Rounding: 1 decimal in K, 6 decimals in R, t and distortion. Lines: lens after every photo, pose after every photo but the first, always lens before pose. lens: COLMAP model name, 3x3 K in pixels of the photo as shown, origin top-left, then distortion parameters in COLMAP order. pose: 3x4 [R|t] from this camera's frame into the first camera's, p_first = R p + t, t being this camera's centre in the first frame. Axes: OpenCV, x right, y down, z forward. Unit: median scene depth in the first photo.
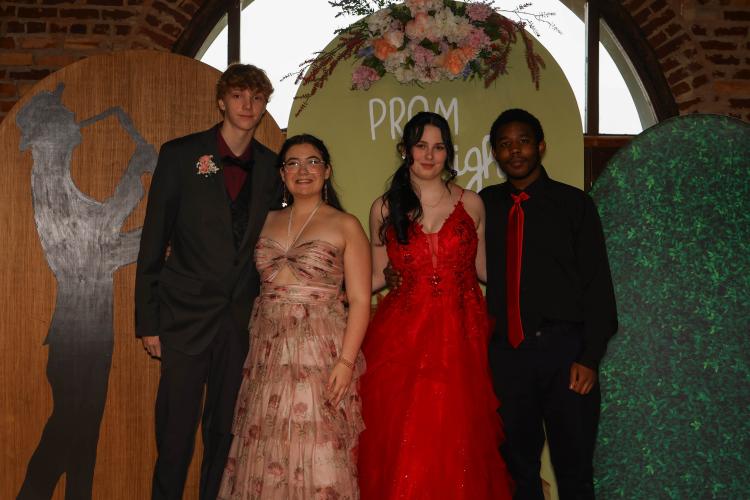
lens RADIAL K [[998.3, 0, 350.0], [0, 998.3, 239.2], [0, 0, 1]] dist [-0.004048, 0.000000]
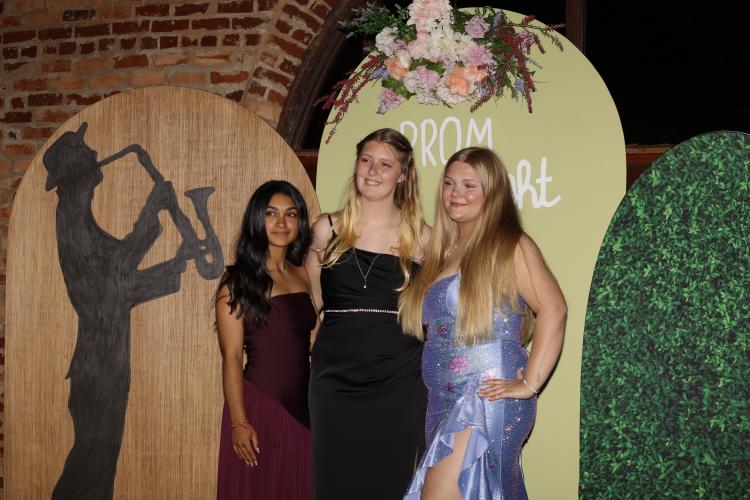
lens RADIAL K [[2006.1, 0, 373.6], [0, 2006.1, 254.3], [0, 0, 1]] dist [-0.320075, 0.000000]
pose [[0.896050, -0.004195, -0.443934, 0.843415], [-0.007588, 0.999665, -0.024763, 0.024590], [0.443889, 0.025558, 0.895717, -0.664283]]
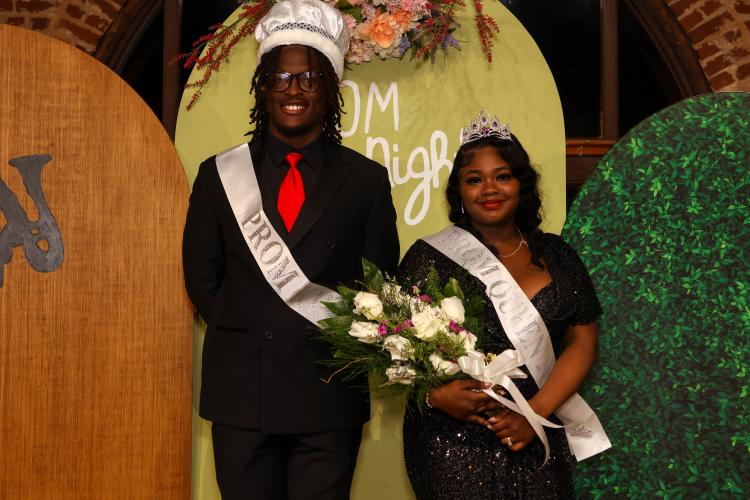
lens RADIAL K [[998.3, 0, 368.1], [0, 998.3, 245.9], [0, 0, 1]] dist [-0.004048, 0.000000]
pose [[0.997108, -0.008349, -0.075540, 0.146693], [0.005323, 0.999179, -0.040167, 0.014062], [0.075814, 0.039649, 0.996333, 0.258989]]
